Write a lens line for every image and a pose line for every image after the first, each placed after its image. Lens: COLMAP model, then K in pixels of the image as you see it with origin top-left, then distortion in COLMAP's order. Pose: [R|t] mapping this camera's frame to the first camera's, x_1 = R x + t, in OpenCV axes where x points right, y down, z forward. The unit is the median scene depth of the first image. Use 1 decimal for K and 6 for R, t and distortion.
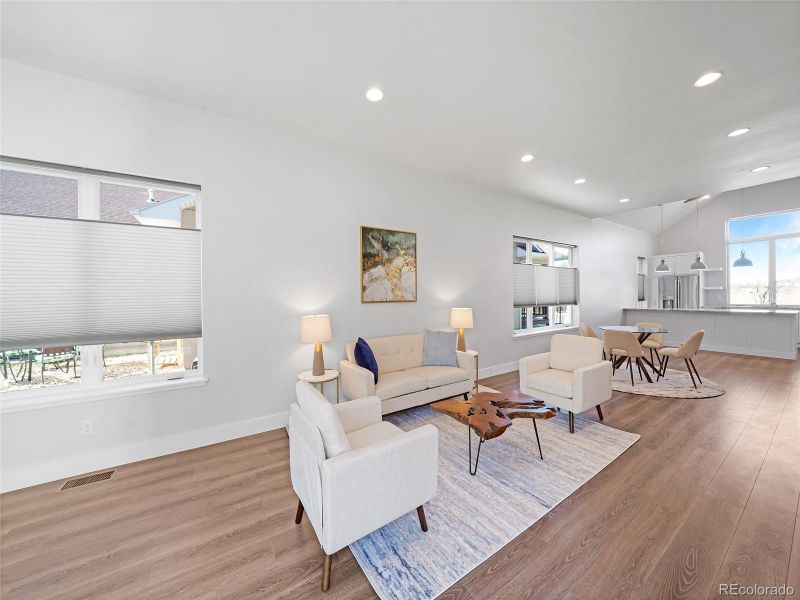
lens RADIAL K [[292.9, 0, 394.0], [0, 292.9, 304.6], [0, 0, 1]] dist [-0.007338, 0.000389]
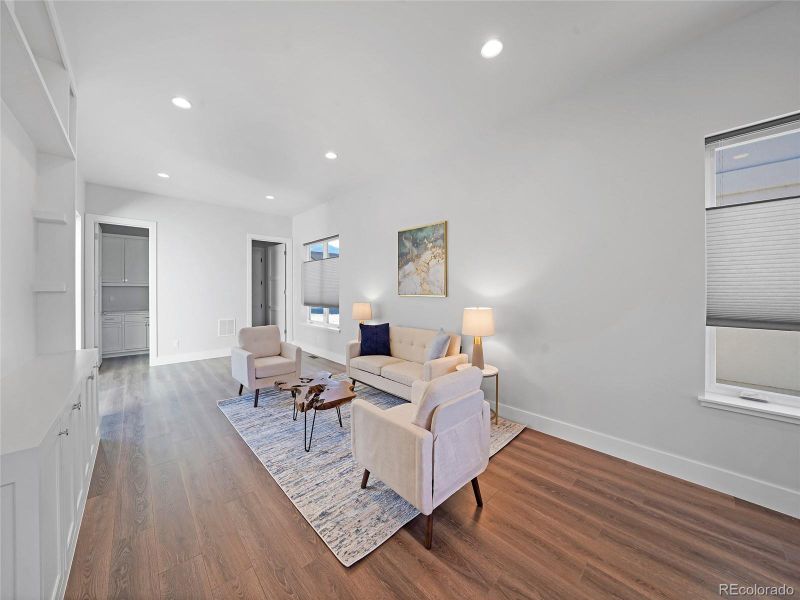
lens RADIAL K [[318.3, 0, 405.9], [0, 318.3, 297.6], [0, 0, 1]] dist [0.001196, -0.000705]
pose [[0.141094, 0.029316, -0.989562, 1.111780], [-0.037721, 0.998995, 0.024217, -0.028213], [0.989277, 0.033911, 0.142058, 0.796960]]
